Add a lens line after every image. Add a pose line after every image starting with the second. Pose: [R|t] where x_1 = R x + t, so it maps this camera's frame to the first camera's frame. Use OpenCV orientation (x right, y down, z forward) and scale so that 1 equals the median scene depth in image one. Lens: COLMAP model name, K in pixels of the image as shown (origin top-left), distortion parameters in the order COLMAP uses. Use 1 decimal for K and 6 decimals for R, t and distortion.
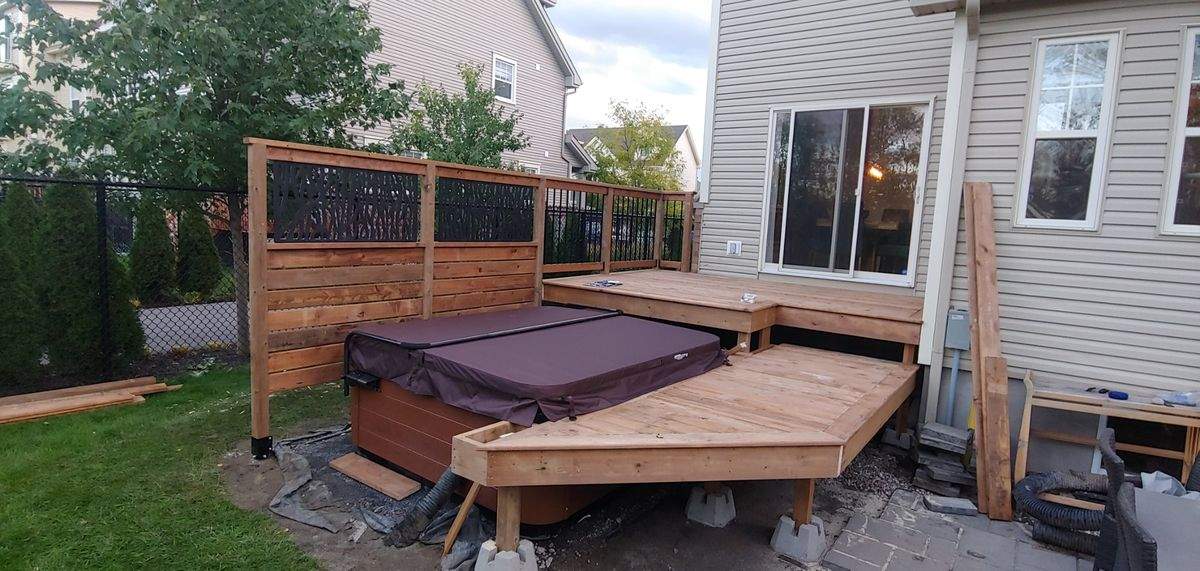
lens RADIAL K [[607.0, 0, 589.2], [0, 607.0, 289.0], [0, 0, 1]] dist [-0.012873, -0.000391]
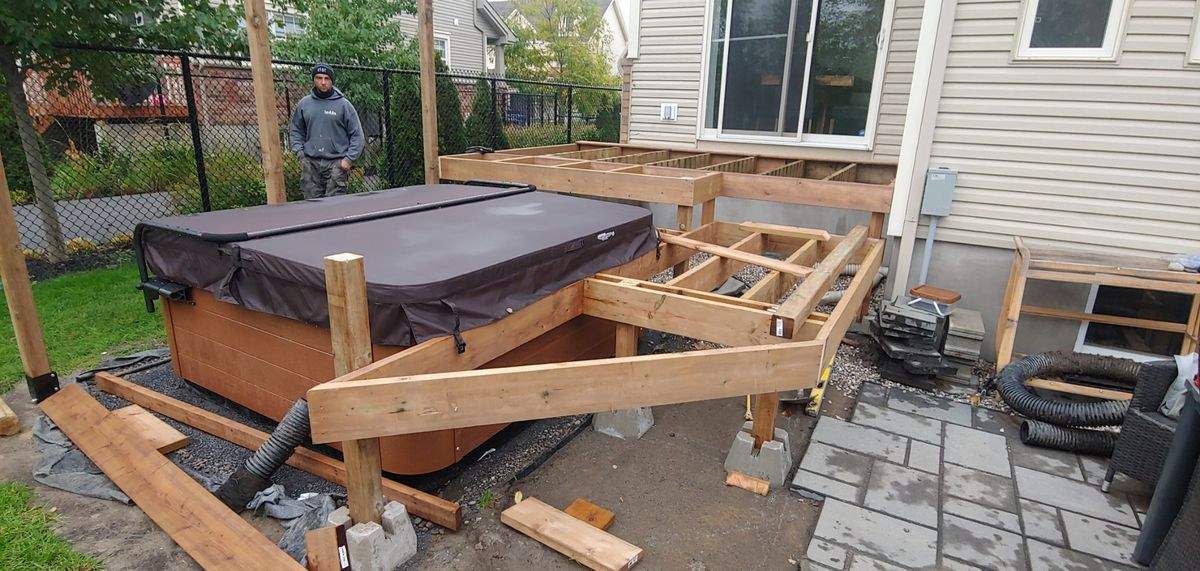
lens RADIAL K [[607.0, 0, 589.2], [0, 607.0, 289.0], [0, 0, 1]] dist [-0.012873, -0.000391]
pose [[0.993099, -0.052367, 0.104937, 0.043677], [0.032788, 0.983067, 0.180290, 0.035275], [-0.112601, -0.175605, 0.978000, 0.234703]]
